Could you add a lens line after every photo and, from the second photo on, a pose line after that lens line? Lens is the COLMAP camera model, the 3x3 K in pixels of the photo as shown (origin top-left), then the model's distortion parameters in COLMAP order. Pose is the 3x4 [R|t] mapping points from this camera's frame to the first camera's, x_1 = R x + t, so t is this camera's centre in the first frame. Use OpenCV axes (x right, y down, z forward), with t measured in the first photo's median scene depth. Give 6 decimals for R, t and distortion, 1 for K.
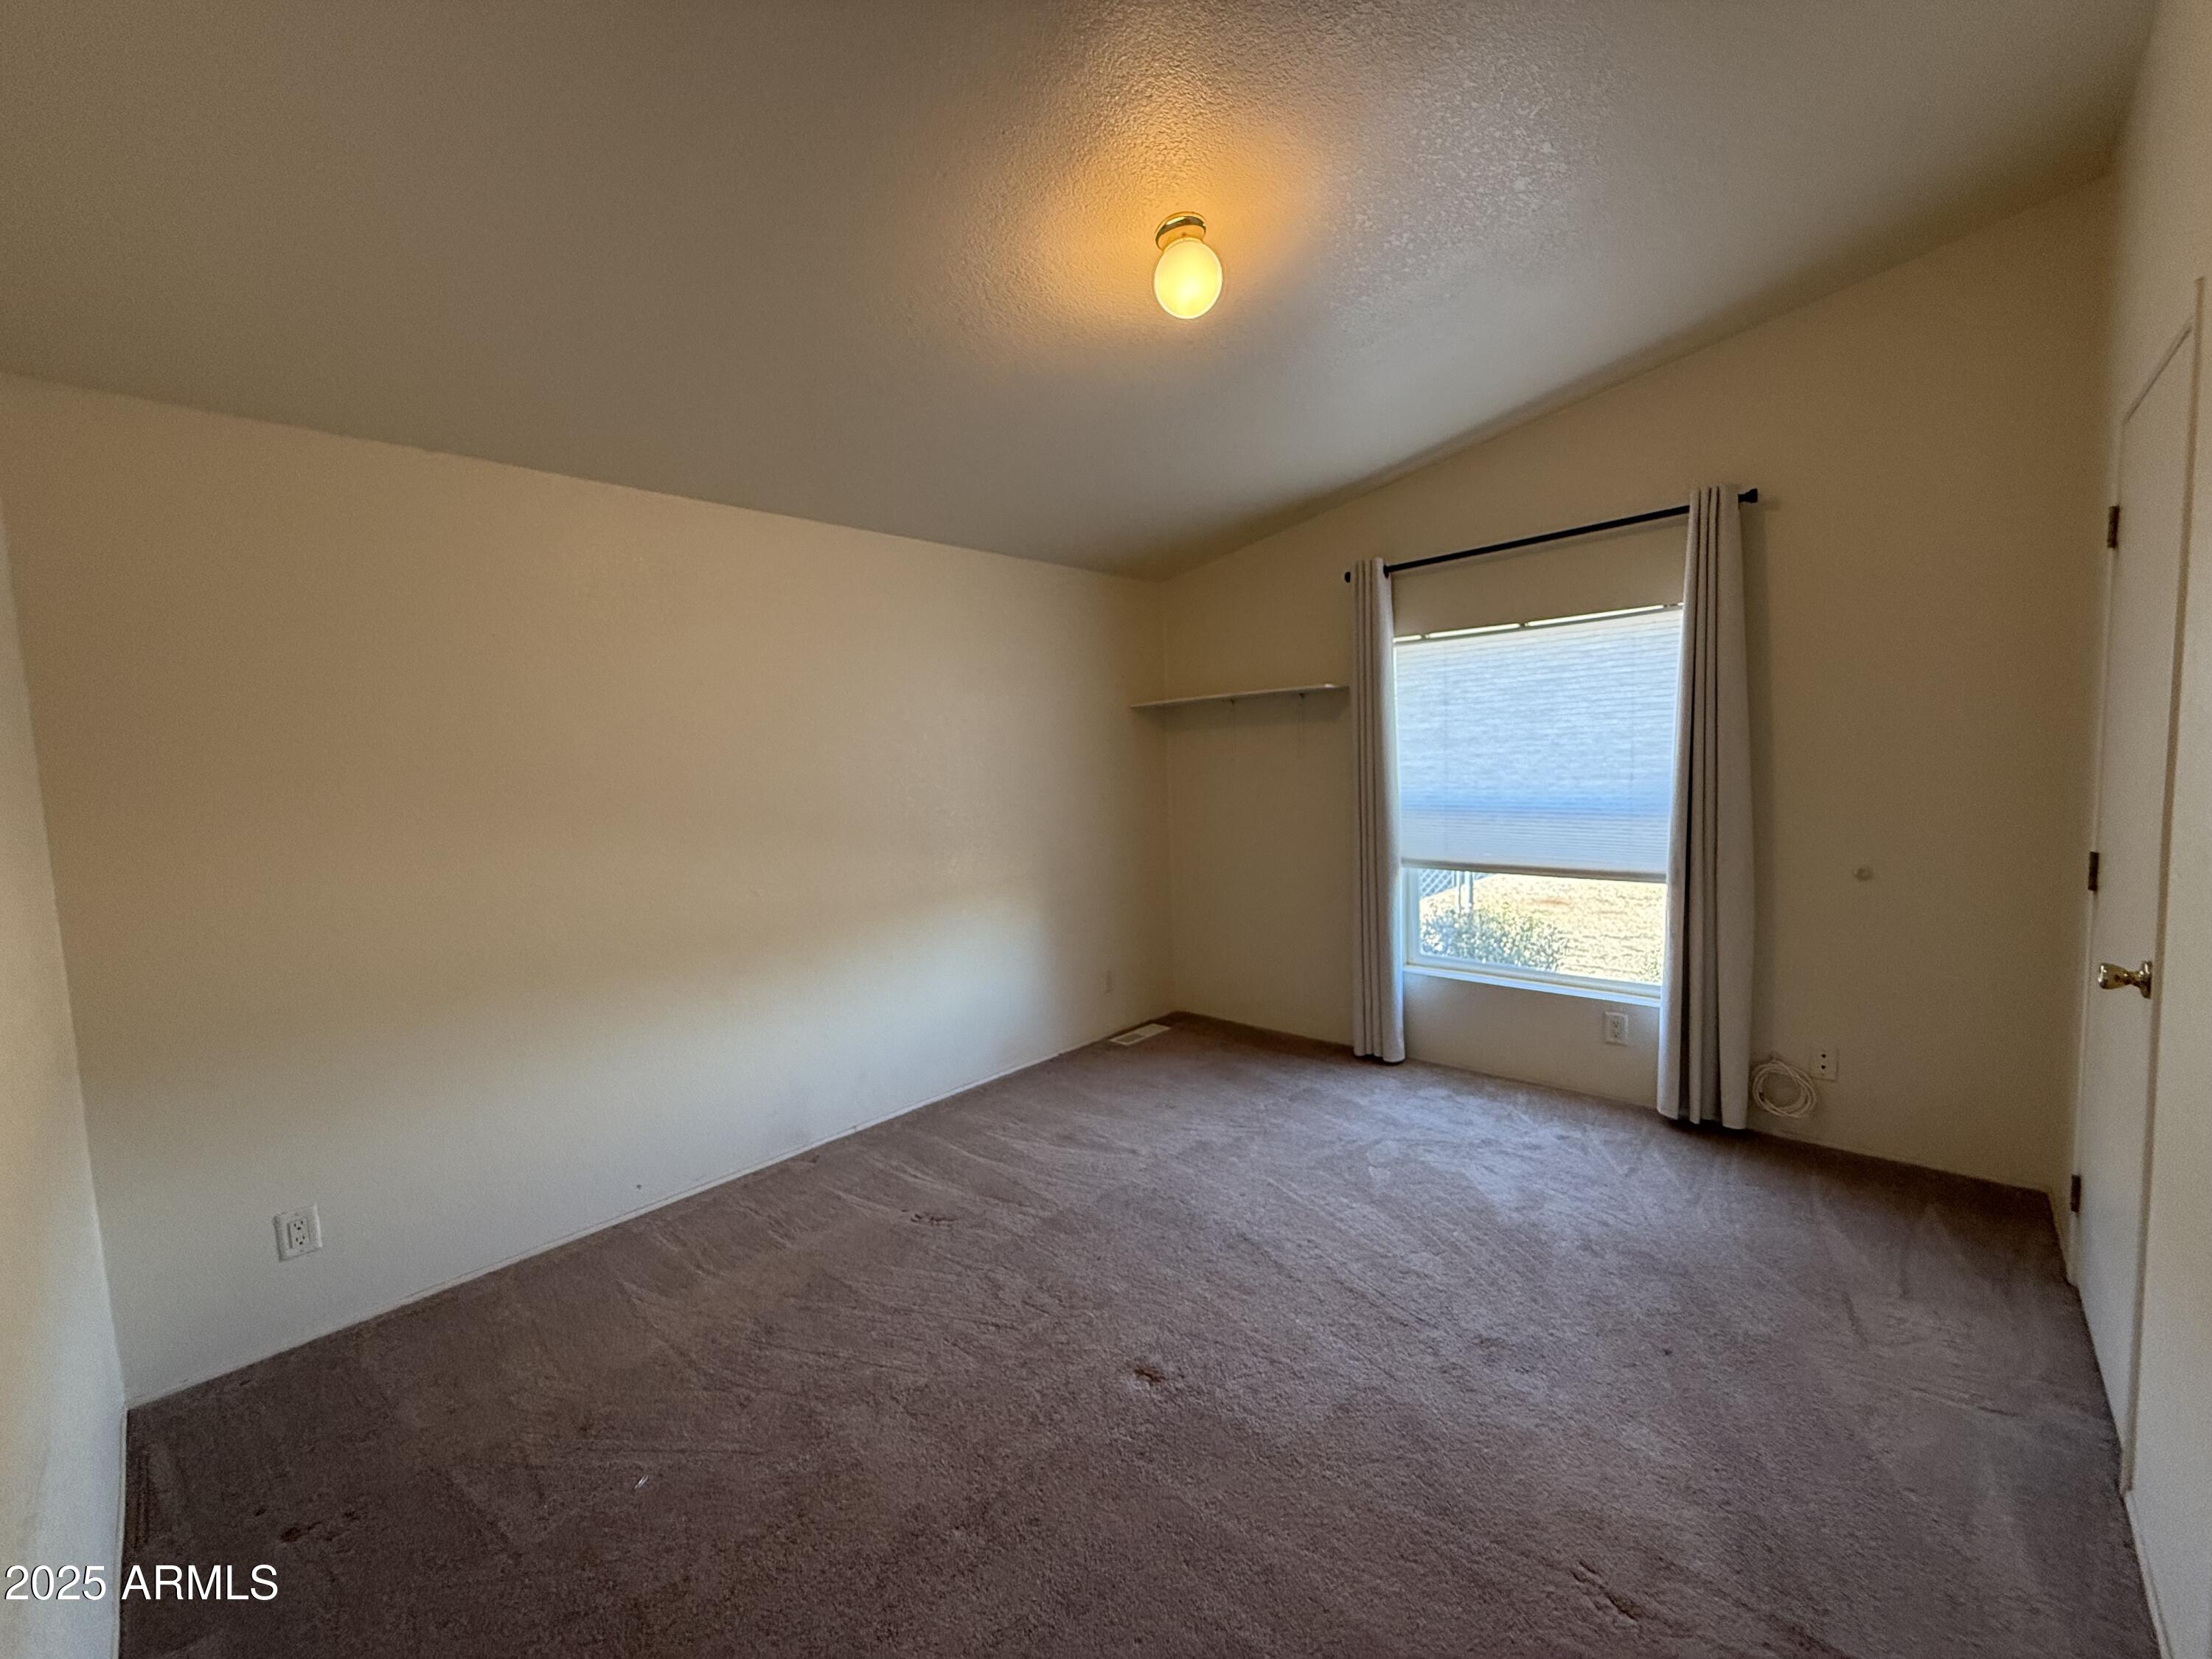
lens RADIAL K [[884.1, 0, 1098.3], [0, 884.1, 828.6], [0, 0, 1]] dist [0.000948, 0.000133]
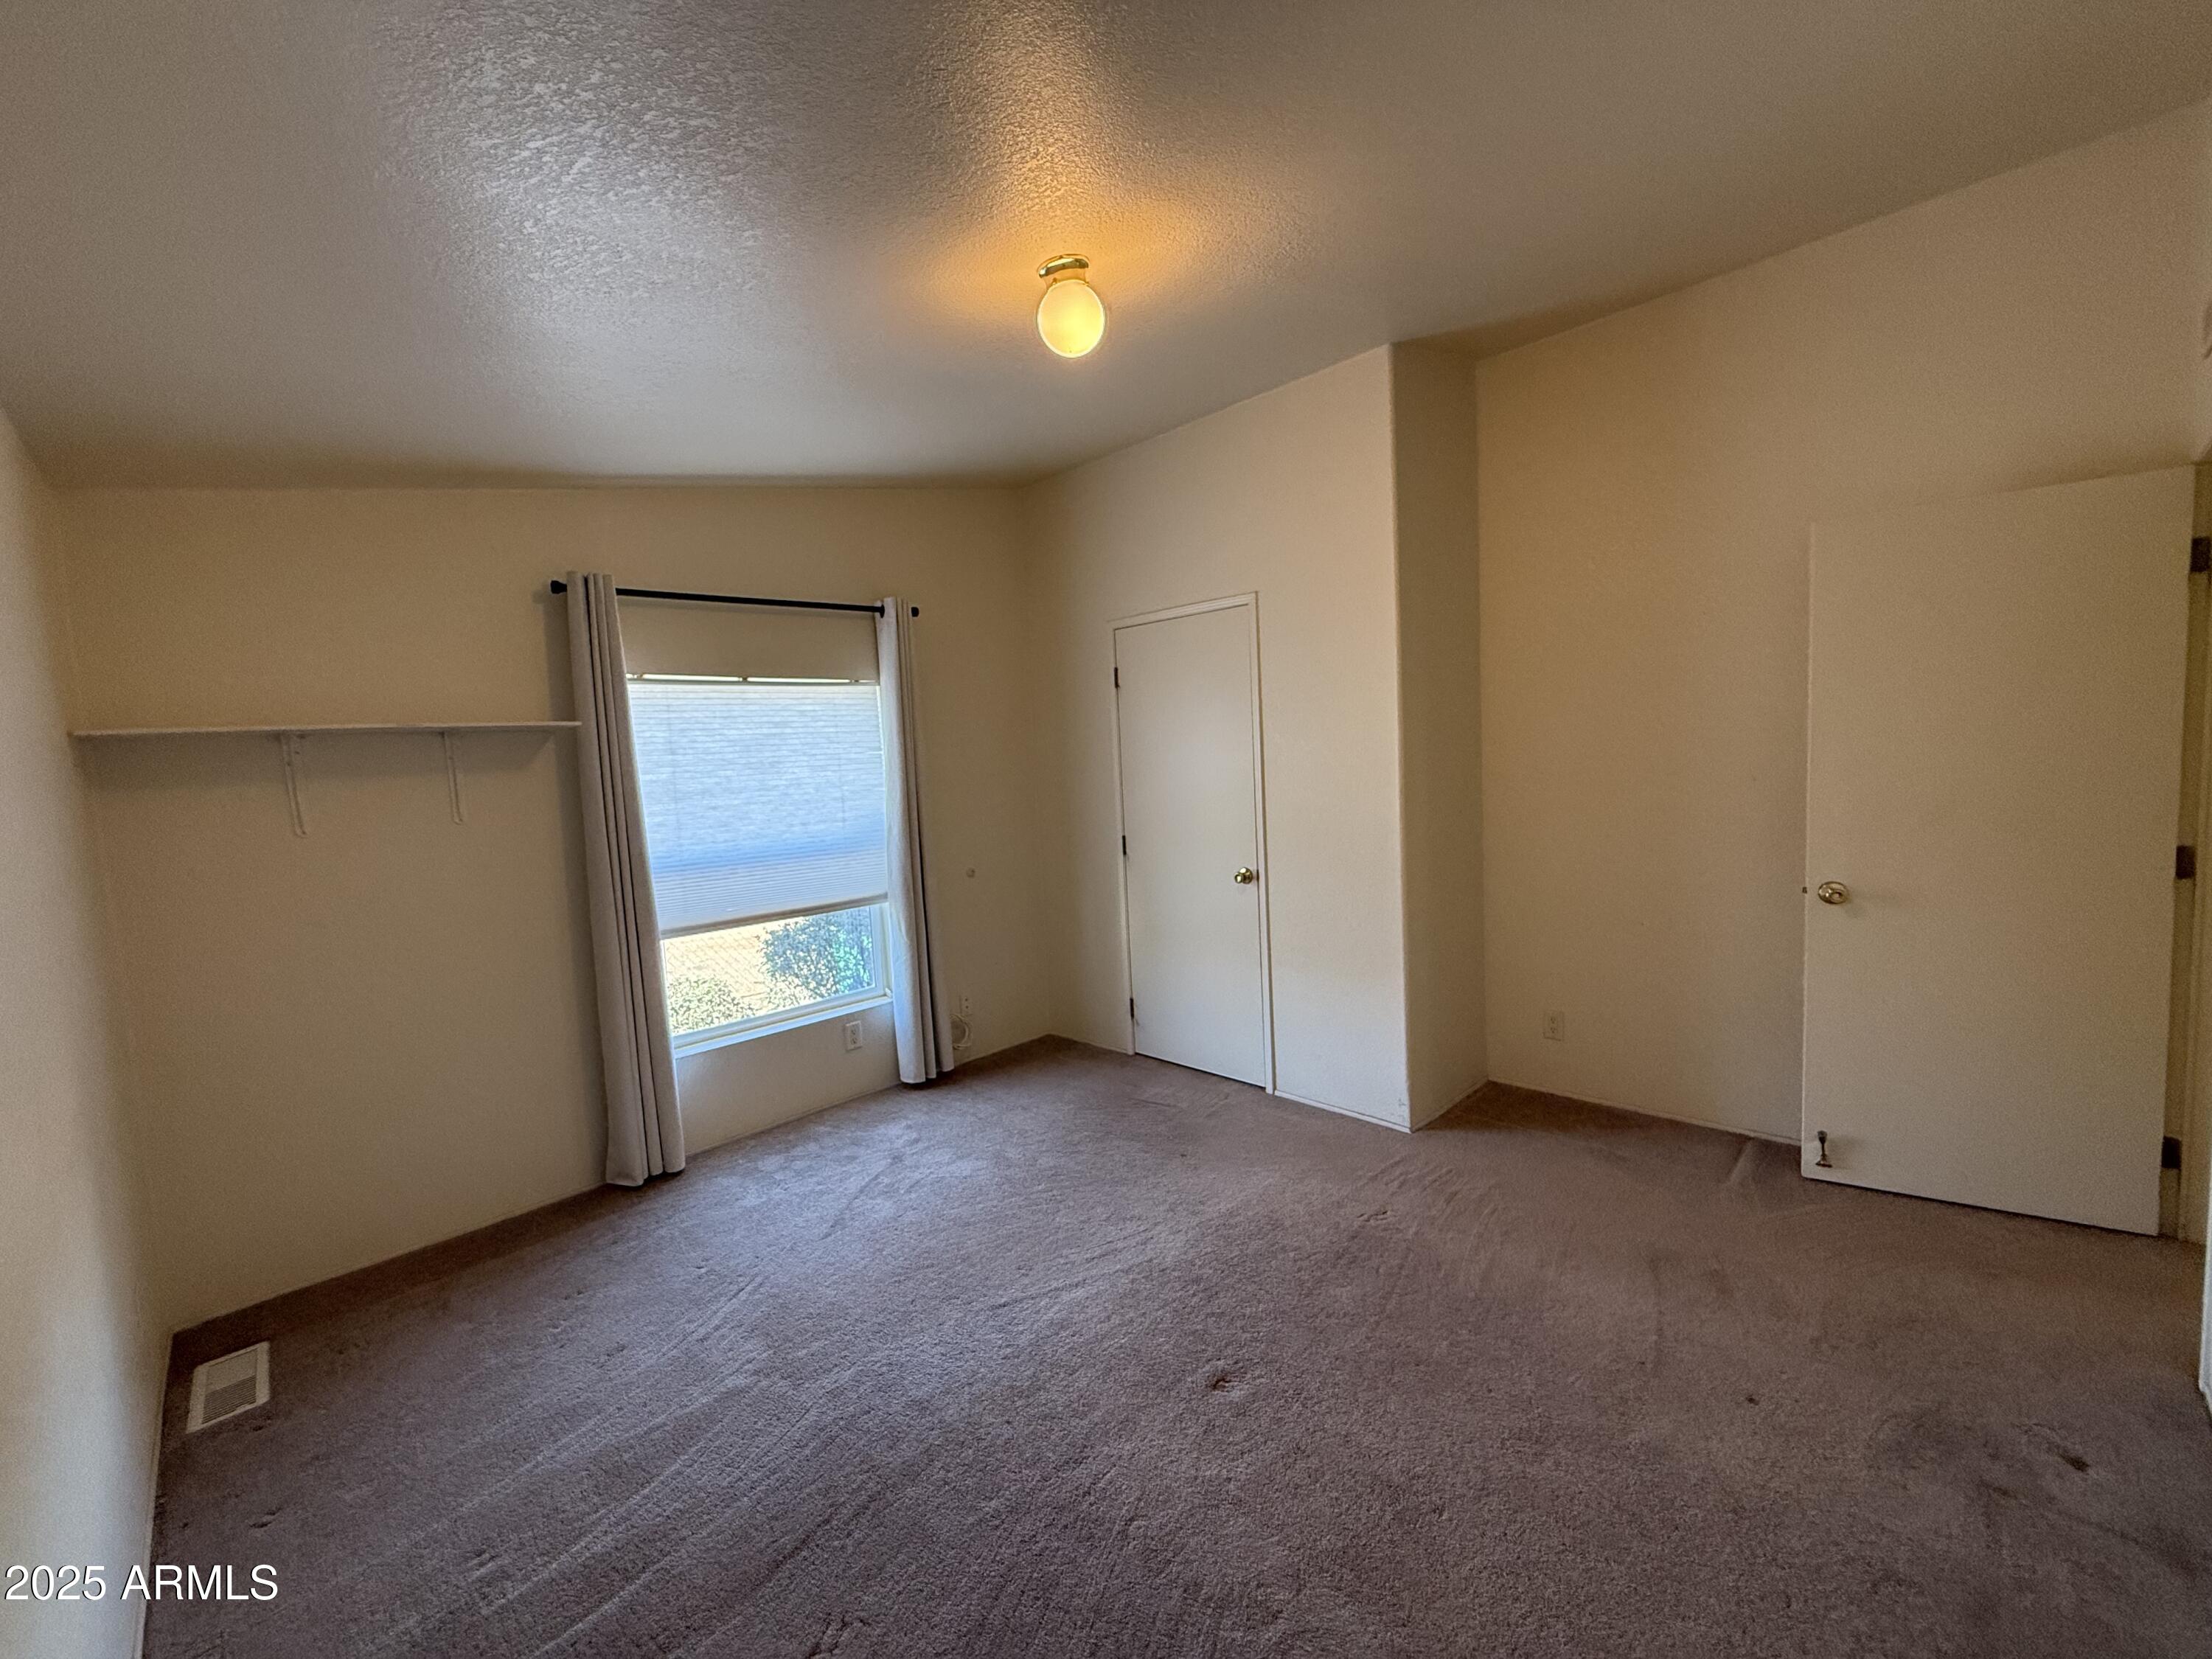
lens RADIAL K [[884.1, 0, 1098.3], [0, 884.1, 828.6], [0, 0, 1]] dist [0.000948, 0.000133]
pose [[0.050192, -0.043319, 0.997800, -0.530732], [0.132822, 0.990474, 0.036320, -0.041956], [-0.989868, 0.130707, 0.055467, 0.561415]]
